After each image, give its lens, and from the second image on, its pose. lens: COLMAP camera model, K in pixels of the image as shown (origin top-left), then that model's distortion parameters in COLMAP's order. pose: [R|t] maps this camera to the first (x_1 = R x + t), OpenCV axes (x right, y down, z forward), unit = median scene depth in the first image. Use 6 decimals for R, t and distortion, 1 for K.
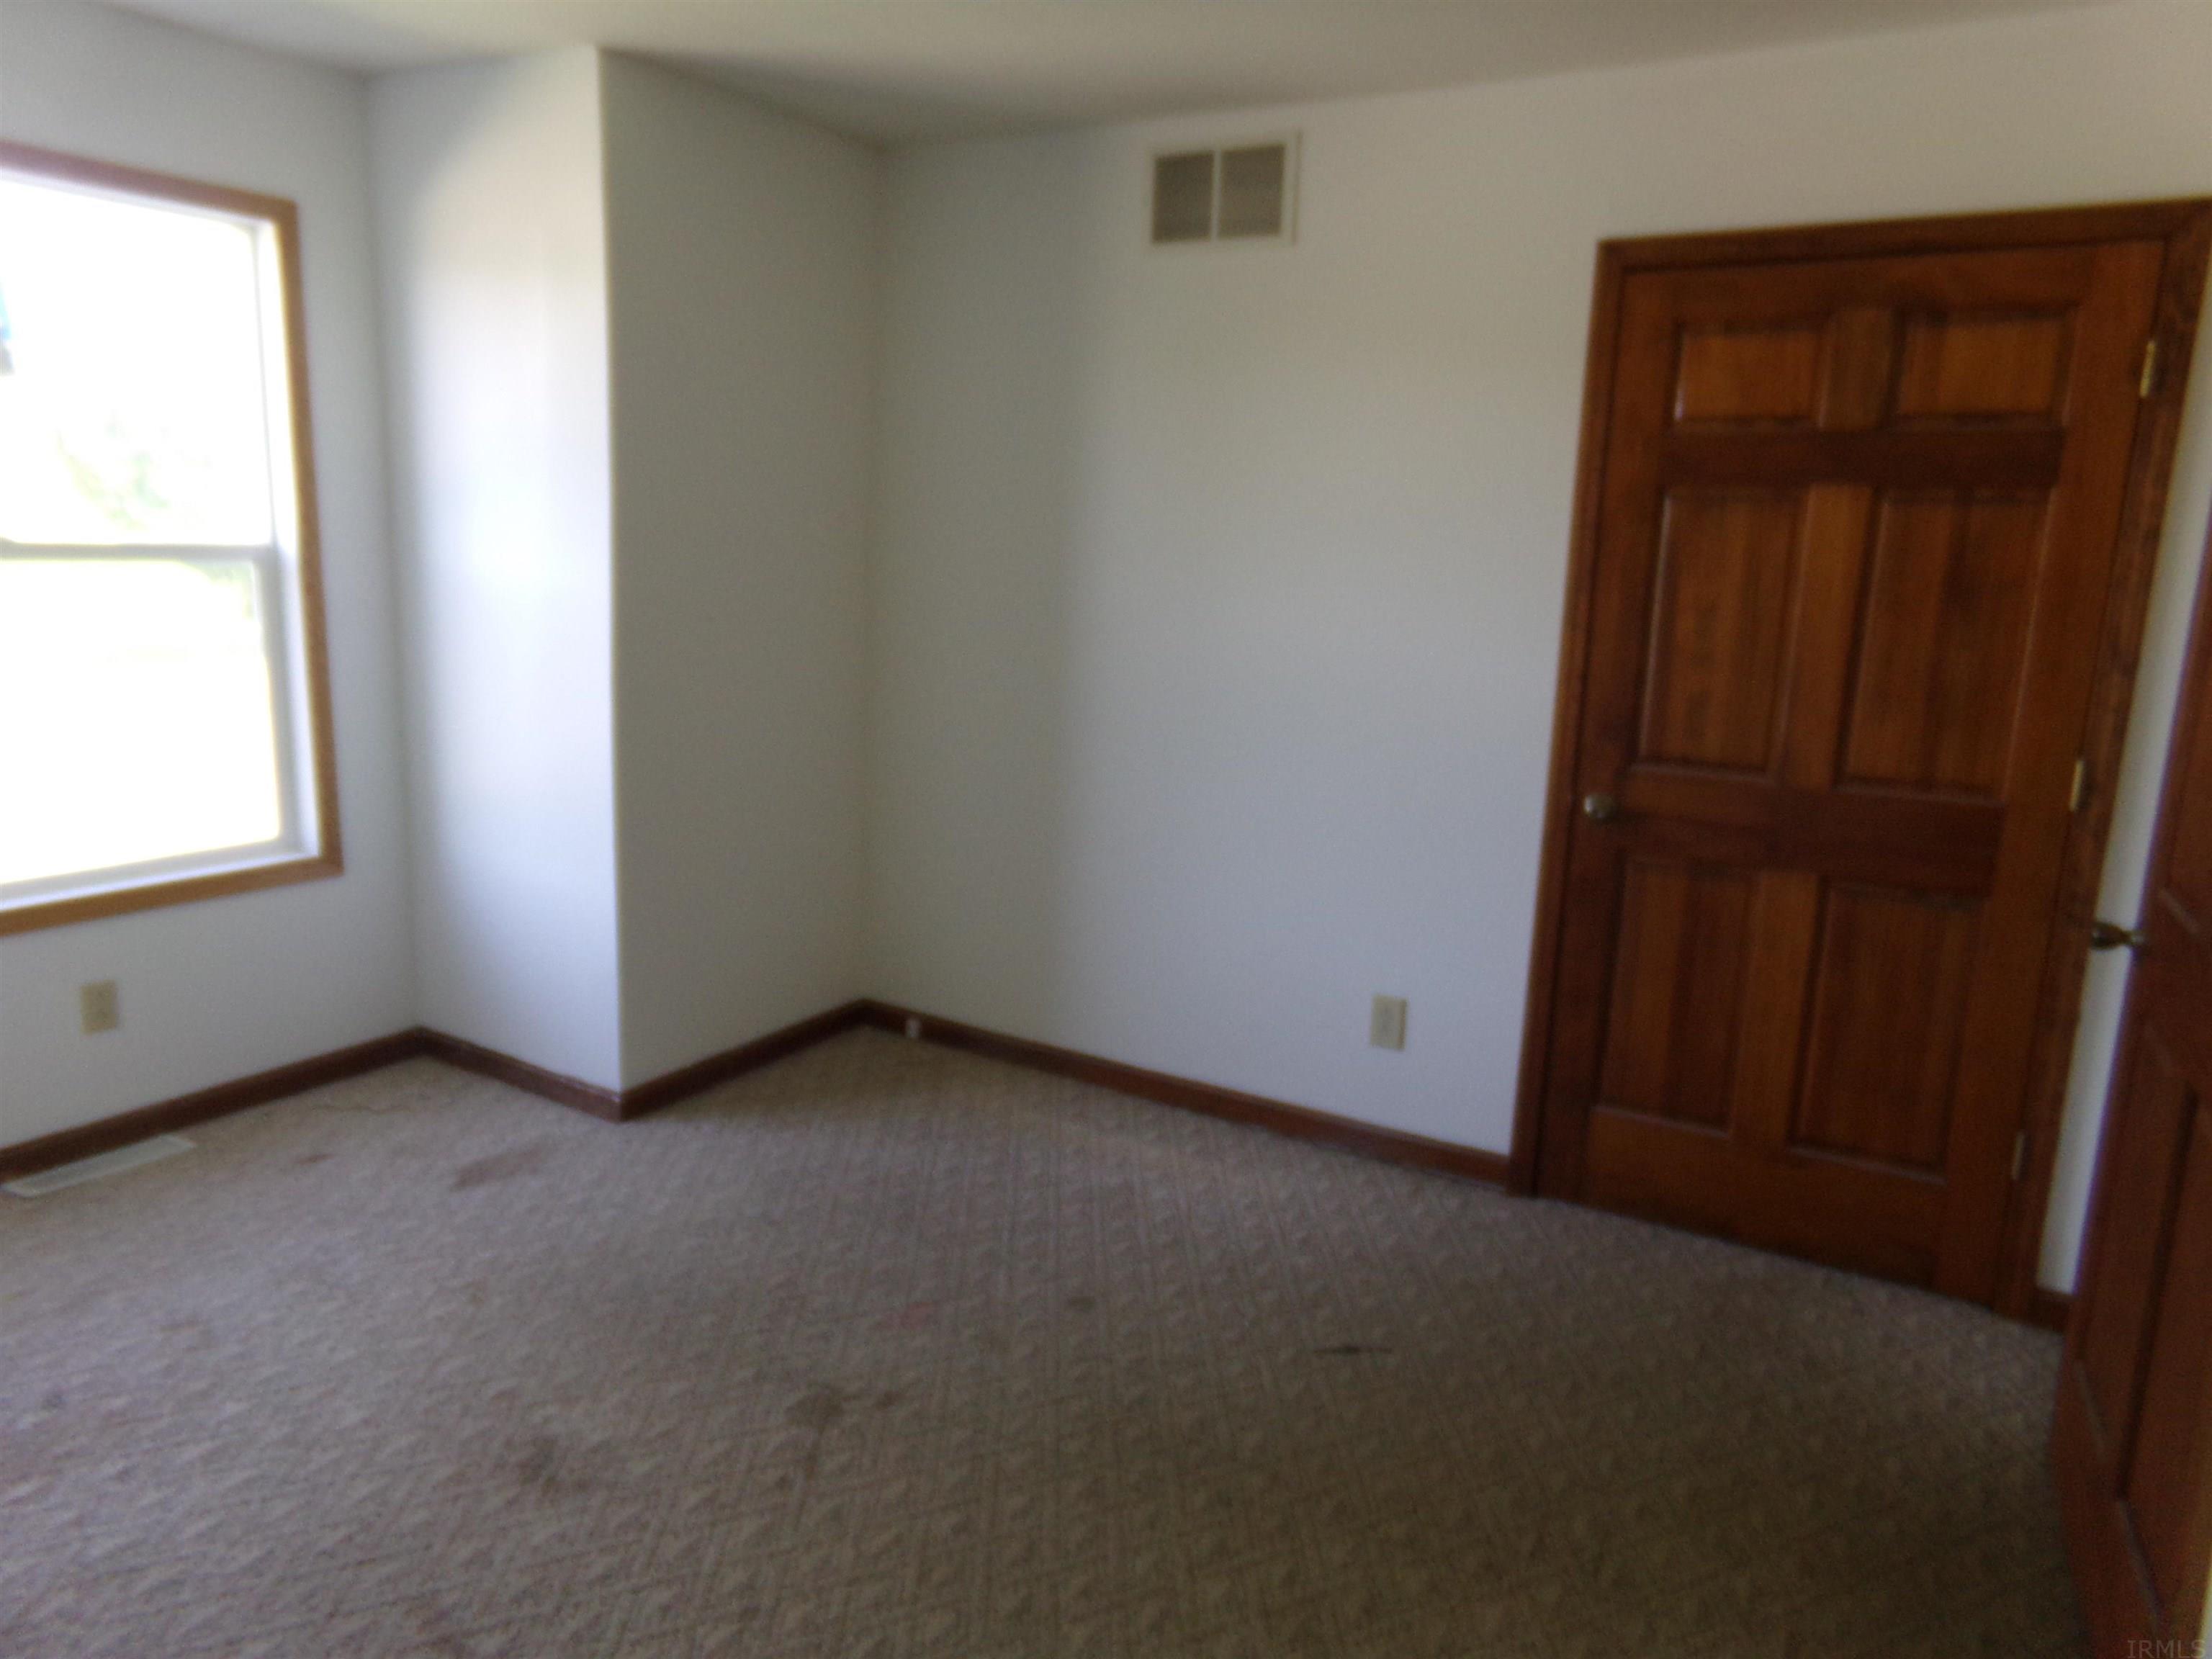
lens RADIAL K [[1506.3, 0, 1096.8], [0, 1506.3, 811.0], [0, 0, 1]] dist [-0.000590, 0.028108]
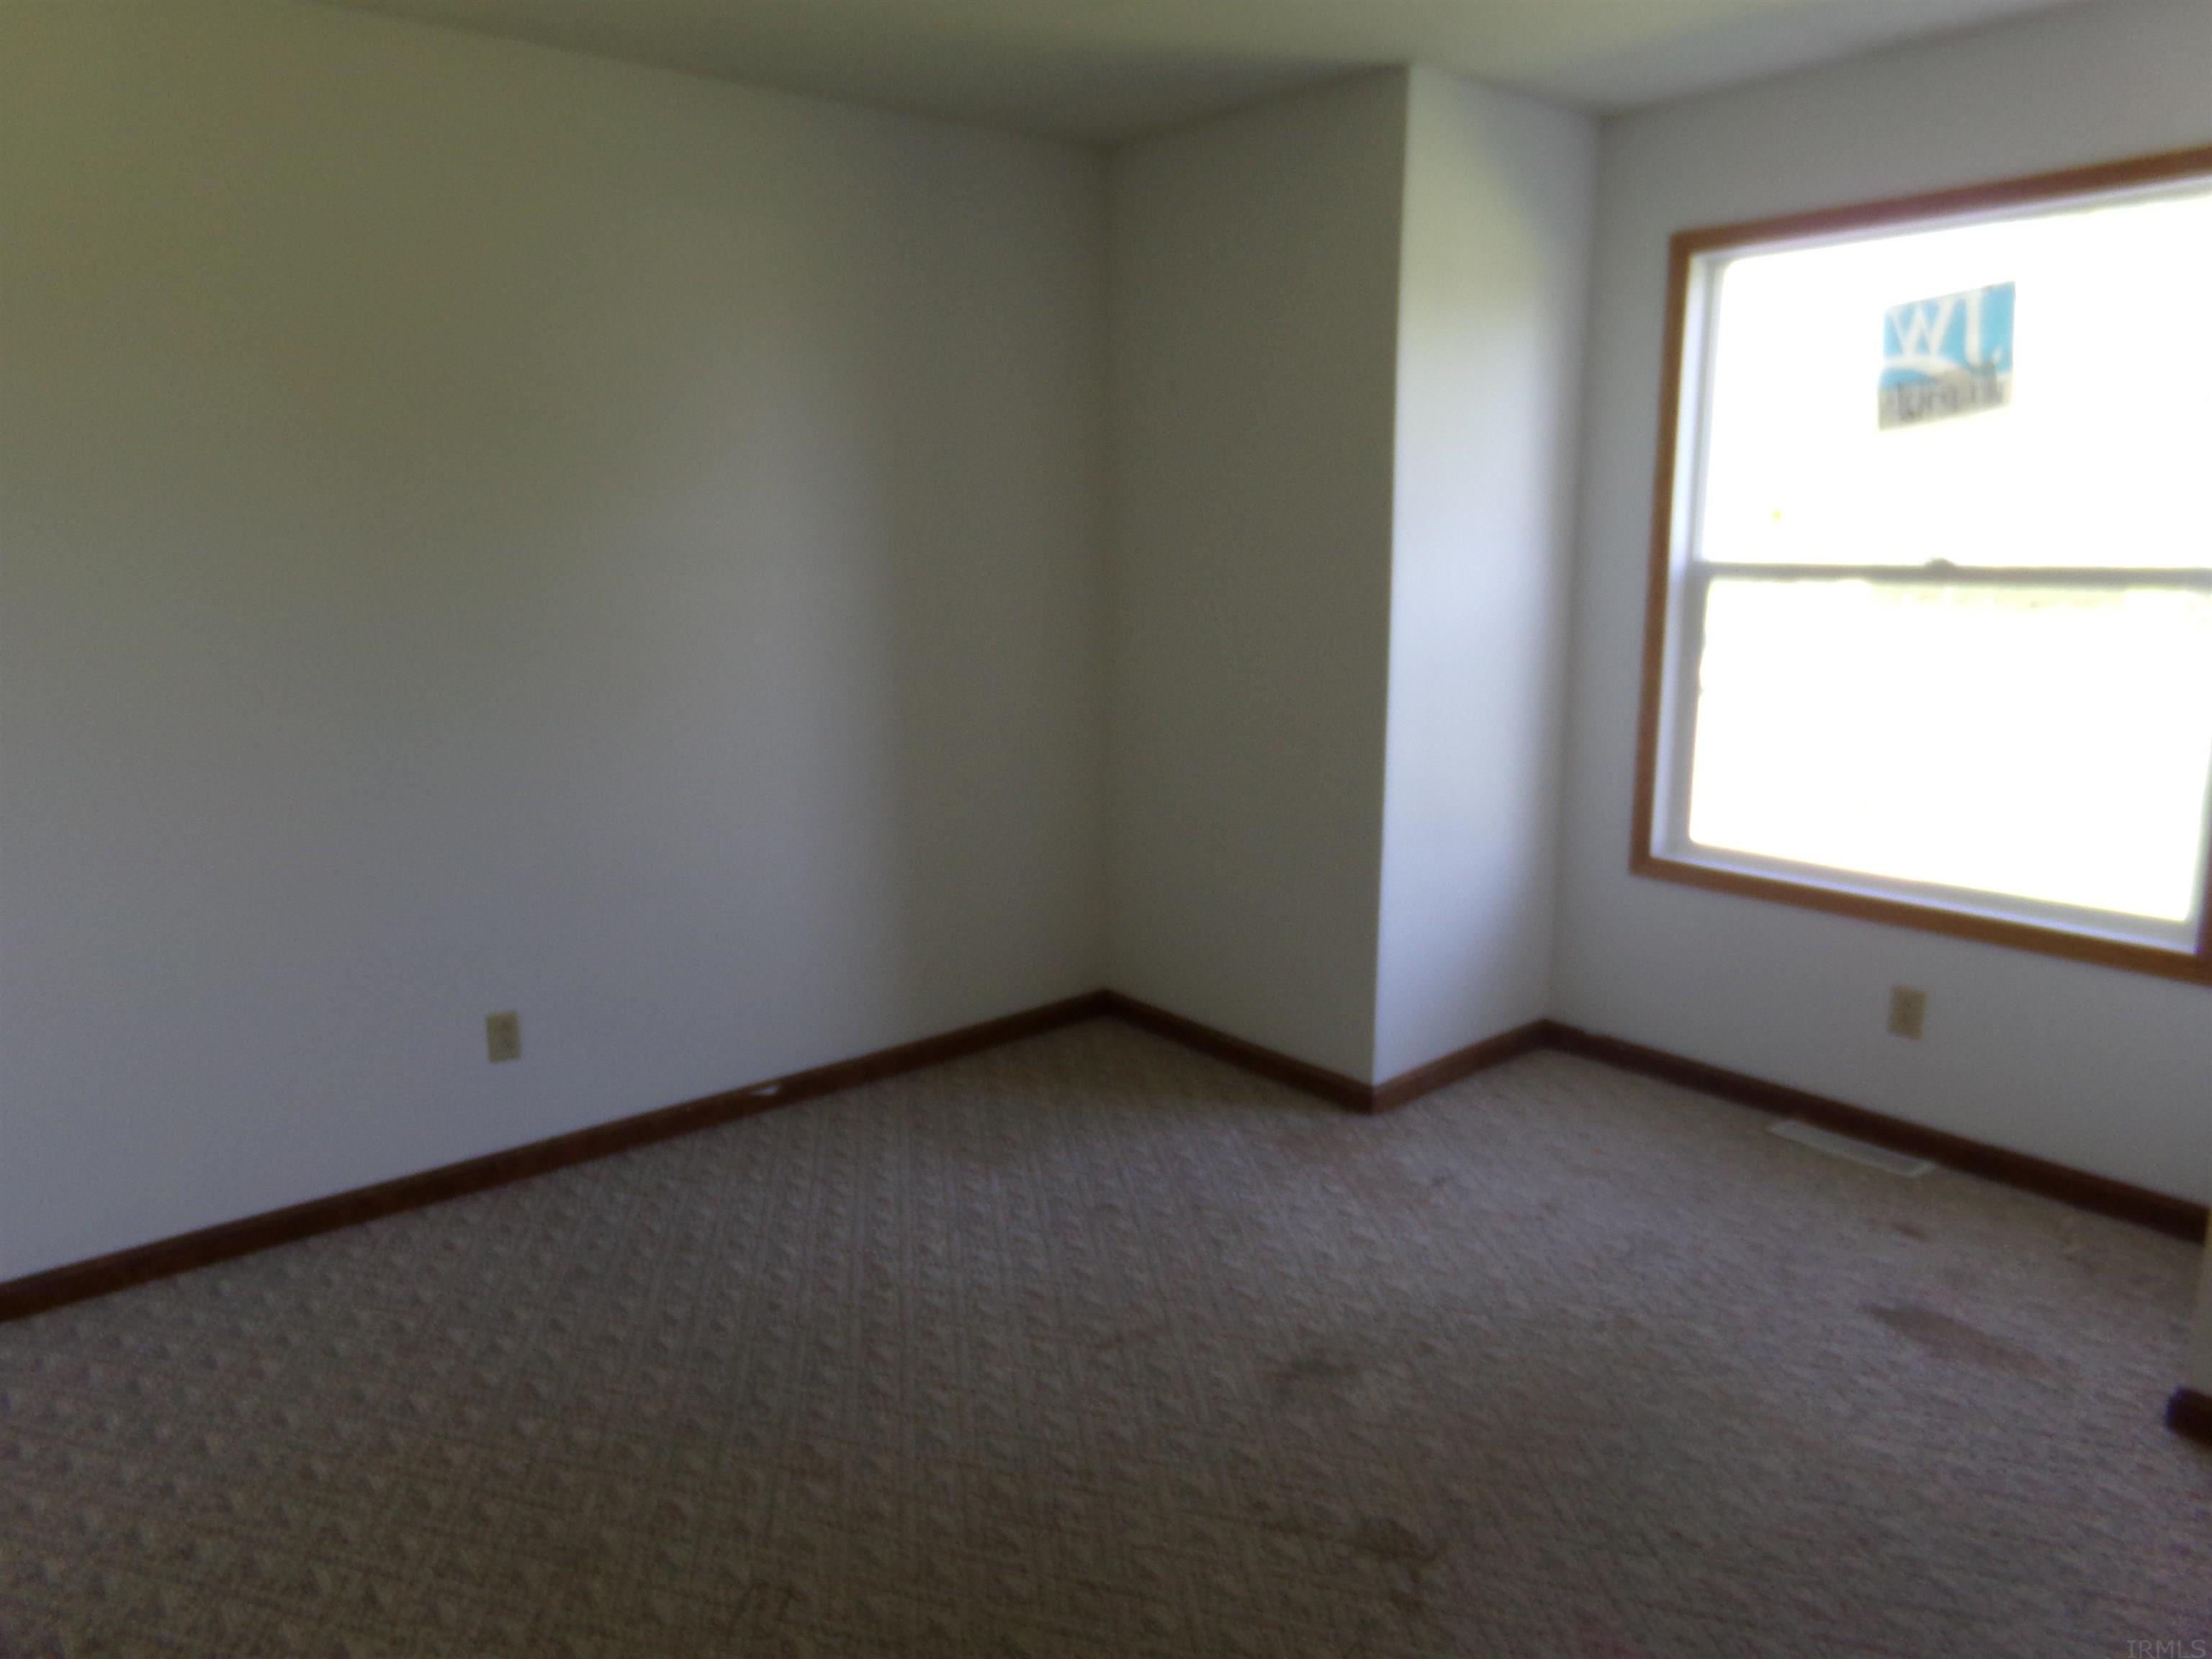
lens RADIAL K [[1506.3, 0, 1096.8], [0, 1506.3, 811.0], [0, 0, 1]] dist [-0.000590, 0.028108]
pose [[-0.342266, 0.142294, -0.928766, 0.613793], [-0.173918, 0.961792, 0.211446, -0.162889], [0.923367, 0.233900, -0.304442, 0.993252]]
